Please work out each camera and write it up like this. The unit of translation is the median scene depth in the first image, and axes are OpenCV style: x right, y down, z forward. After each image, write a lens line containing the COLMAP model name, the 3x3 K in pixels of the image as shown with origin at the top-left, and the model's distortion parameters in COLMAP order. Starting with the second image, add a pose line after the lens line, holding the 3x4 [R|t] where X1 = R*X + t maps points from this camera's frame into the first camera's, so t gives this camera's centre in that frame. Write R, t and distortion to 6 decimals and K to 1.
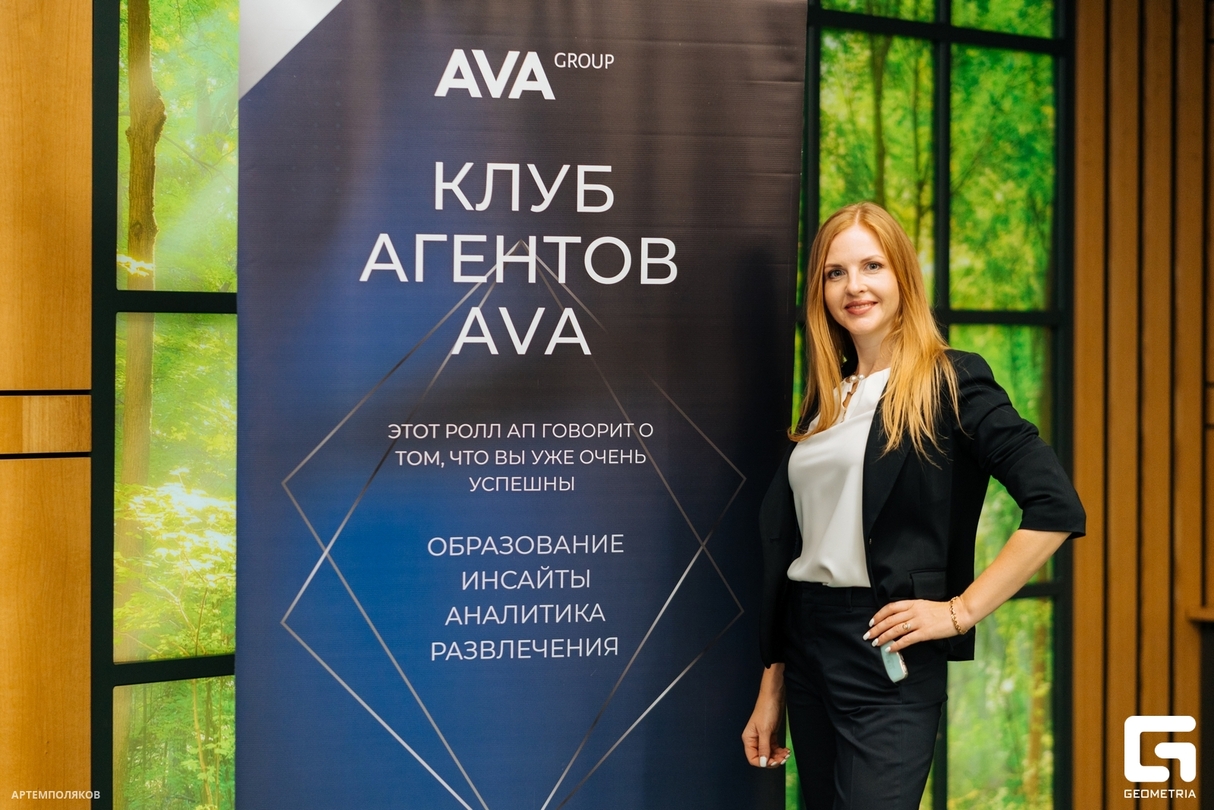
lens RADIAL K [[2971.7, 0, 609.3], [0, 2971.7, 374.7], [0, 0, 1]] dist [-0.004887, 0.008283]
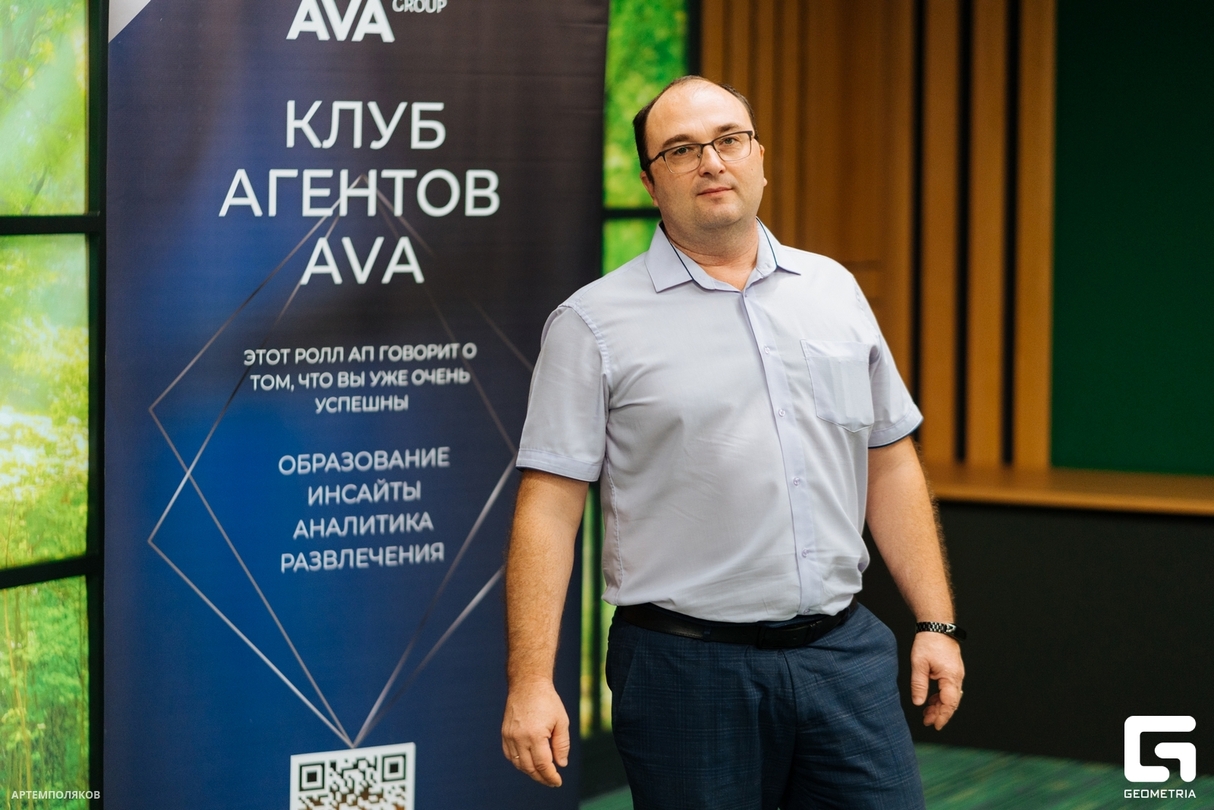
lens RADIAL K [[3016.9, 0, 602.1], [0, 3016.9, 359.5], [0, 0, 1]] dist [0.006334, -1.290432]
pose [[0.970838, -0.010513, 0.239504, -0.204242], [-0.004976, 0.997939, 0.063976, -0.048624], [-0.239683, -0.063302, 0.968785, -0.066052]]
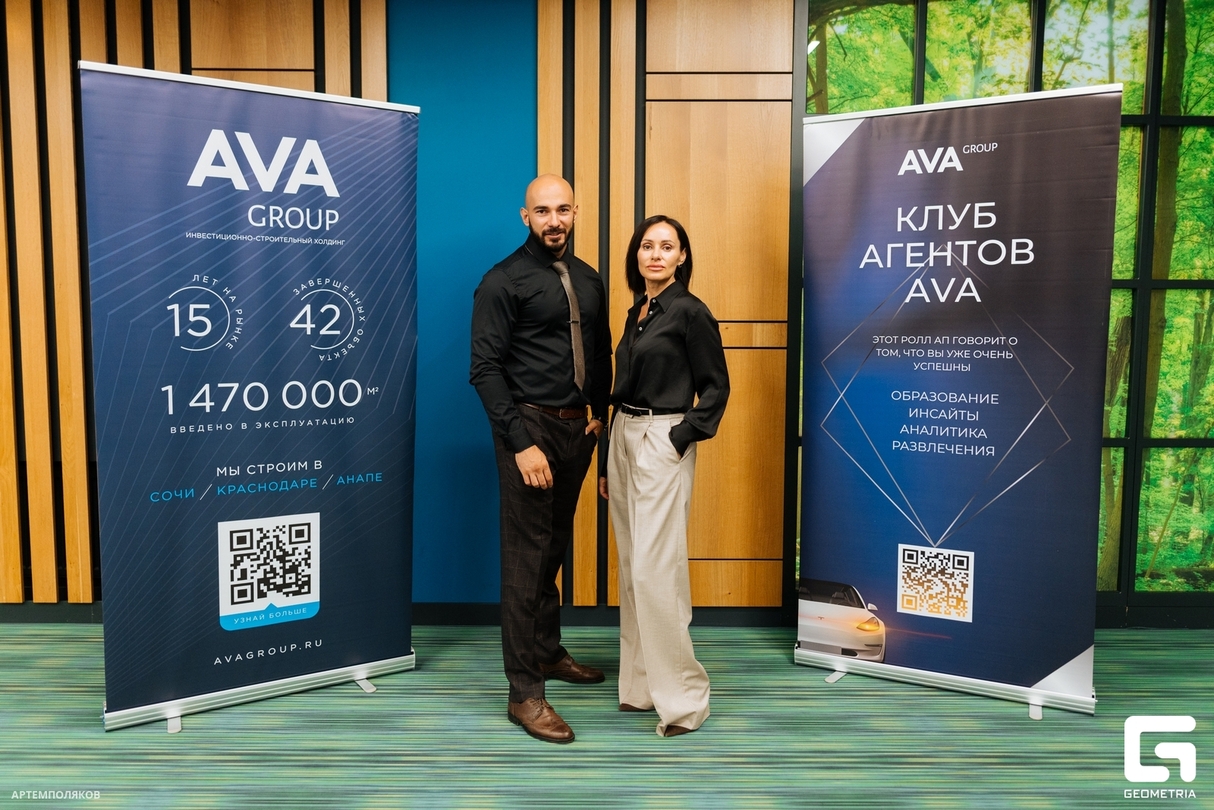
lens RADIAL K [[892.2, 0, 614.0], [0, 892.2, 400.4], [0, 0, 1]] dist [-0.008928, 0.006448]
pose [[0.699244, 0.059921, -0.712367, 0.246950], [-0.004420, 0.996824, 0.079509, 0.012512], [0.714869, -0.052448, 0.697289, 0.418853]]
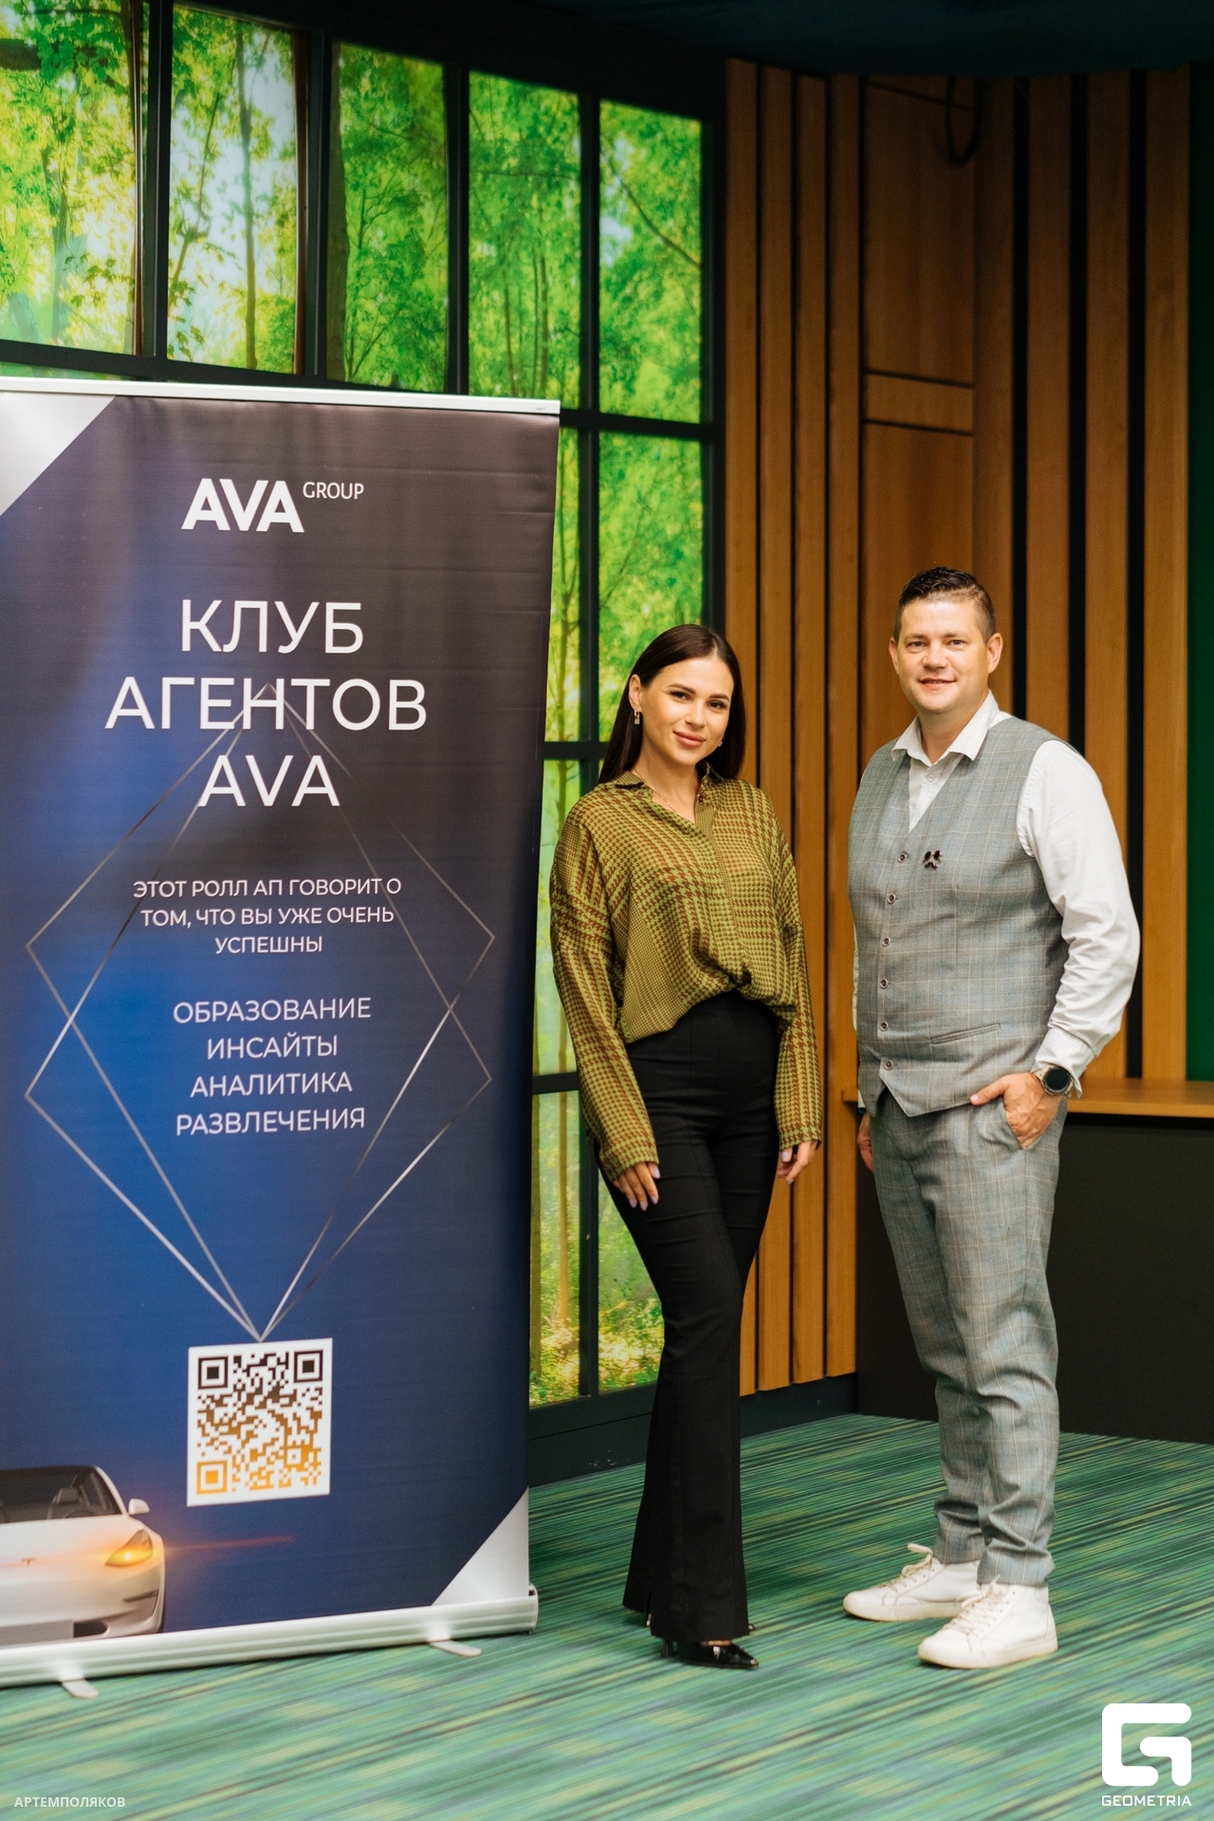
lens RADIAL K [[4733.1, 0, 606.1], [0, 4733.1, 928.3], [0, 0, 1]] dist [-0.040495, 0.348771]
pose [[0.977940, -0.007531, 0.208750, -0.235781], [0.001393, 0.999563, 0.029534, -0.012119], [-0.208881, -0.028592, 0.977523, -0.473916]]
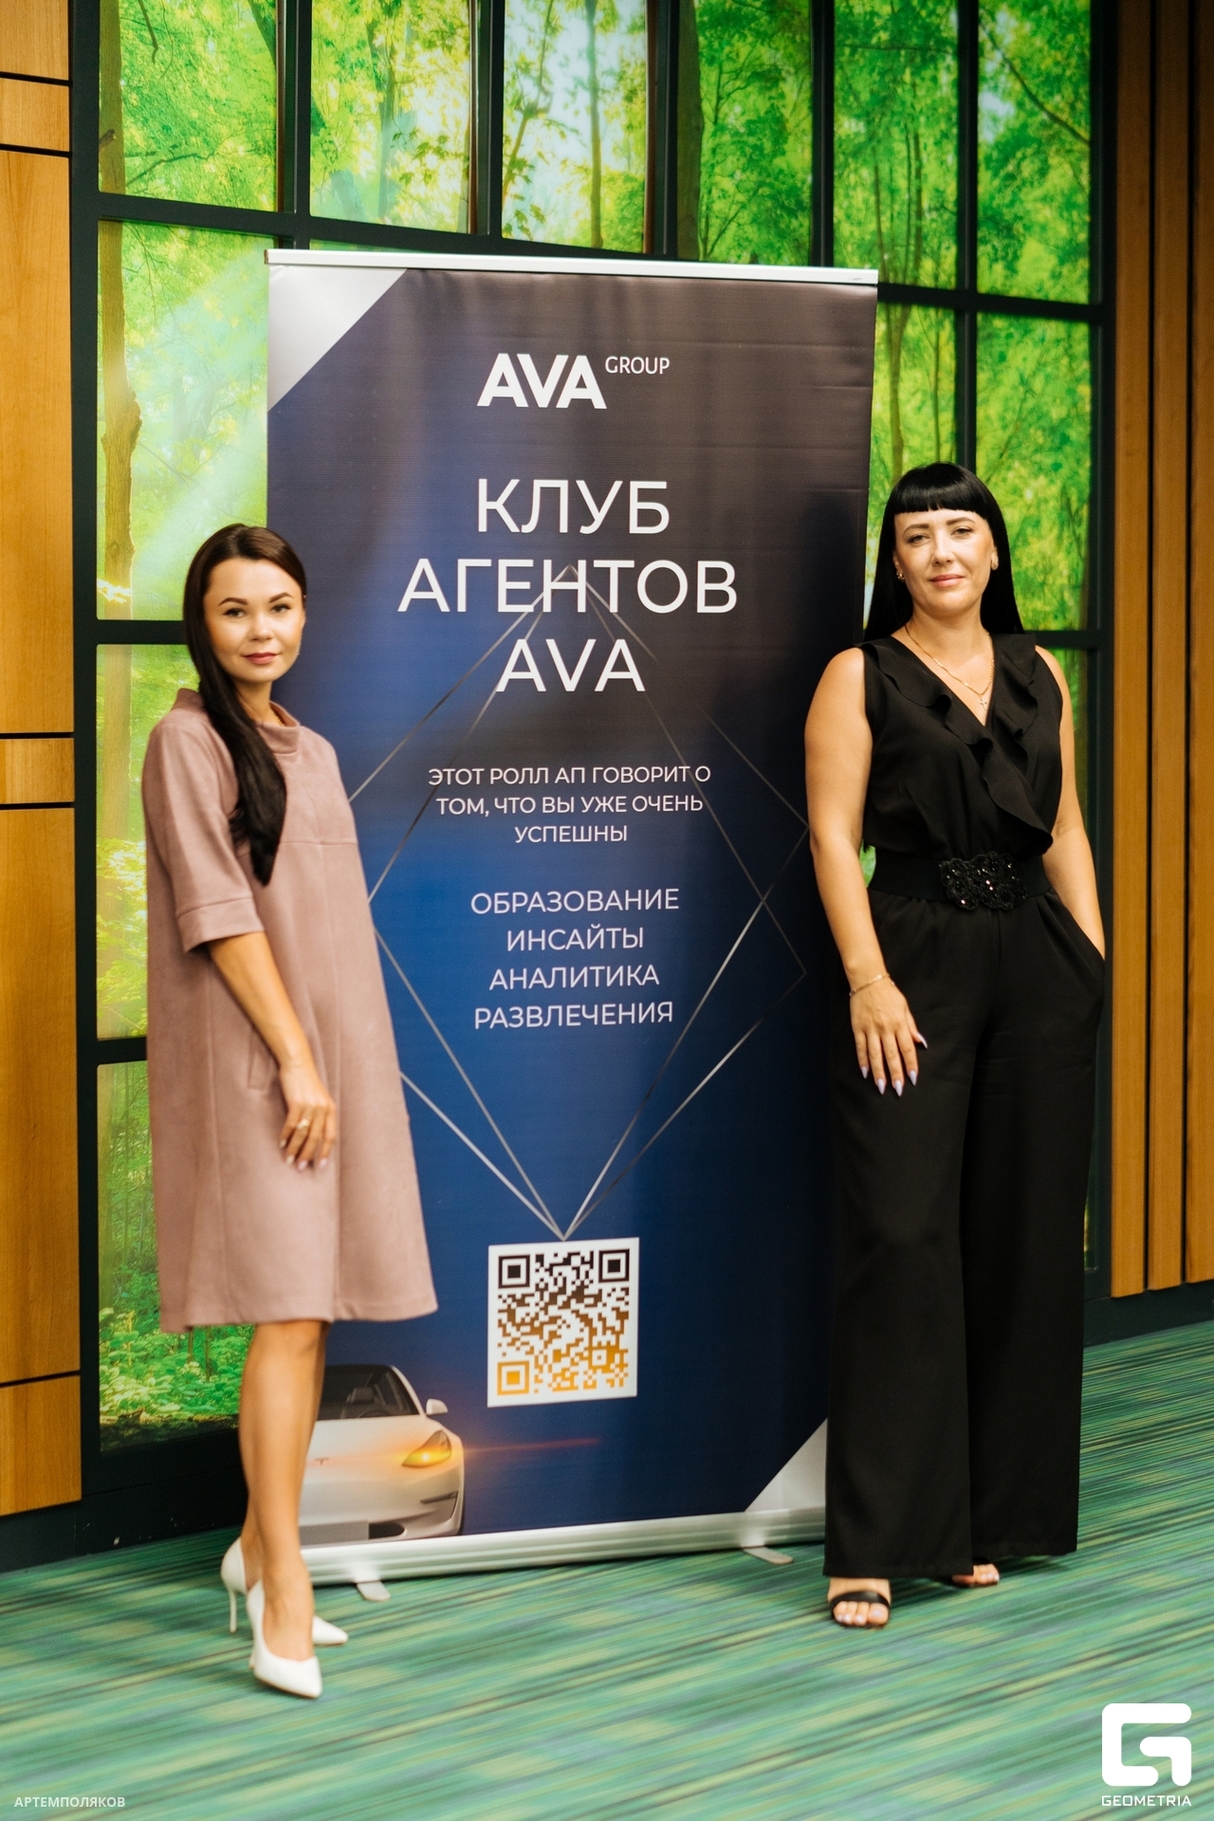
lens RADIAL K [[4457.5, 0, 608.6], [0, 4457.5, 969.5], [0, 0, 1]] dist [-0.004887, 0.008283]
pose [[0.996762, -0.008843, 0.079922, -0.127167], [0.003932, 0.998106, 0.061392, -0.005506], [-0.080313, -0.060879, 0.994909, -0.359567]]
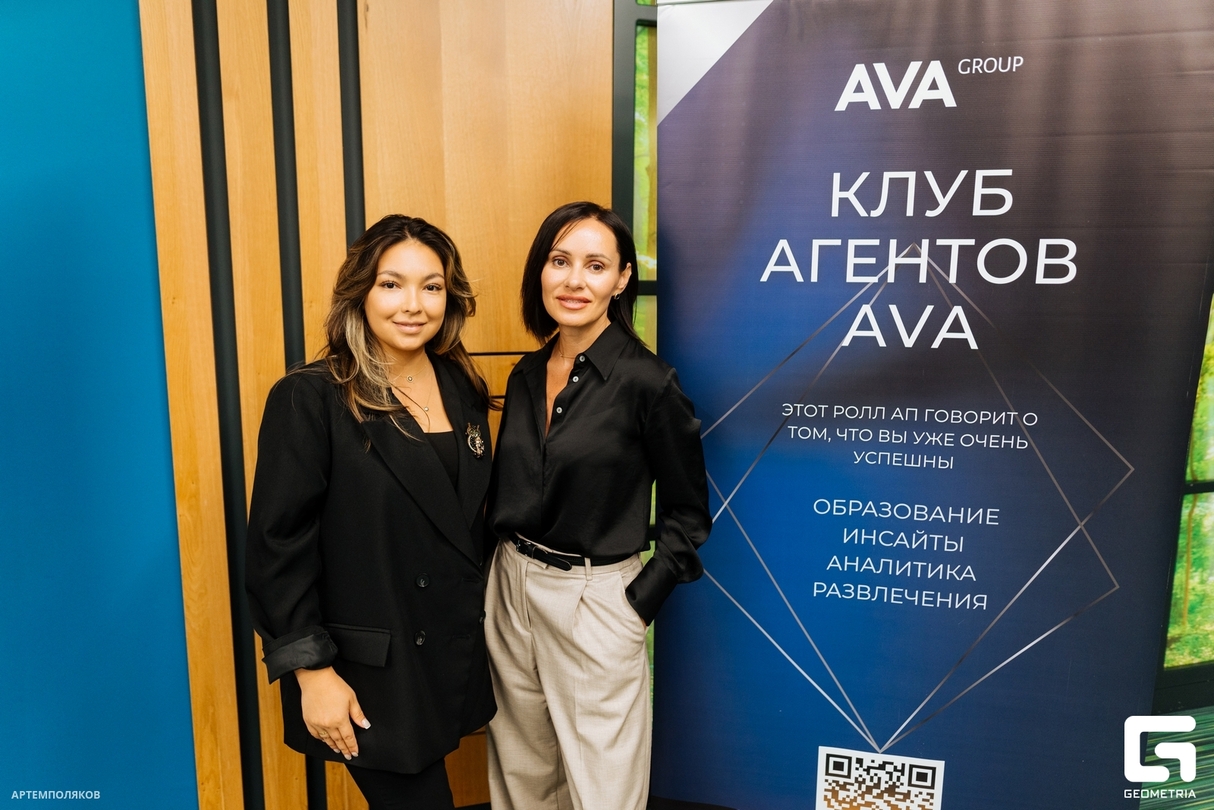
lens RADIAL K [[825.0, 0, 607.3], [0, 825.0, 403.6], [0, 0, 1]] dist [-0.004229, 0.001972]
pose [[0.865262, 0.081782, -0.494604, 0.027565], [-0.005223, 0.988021, 0.154230, -0.033077], [0.501293, -0.130866, 0.855324, 0.673589]]
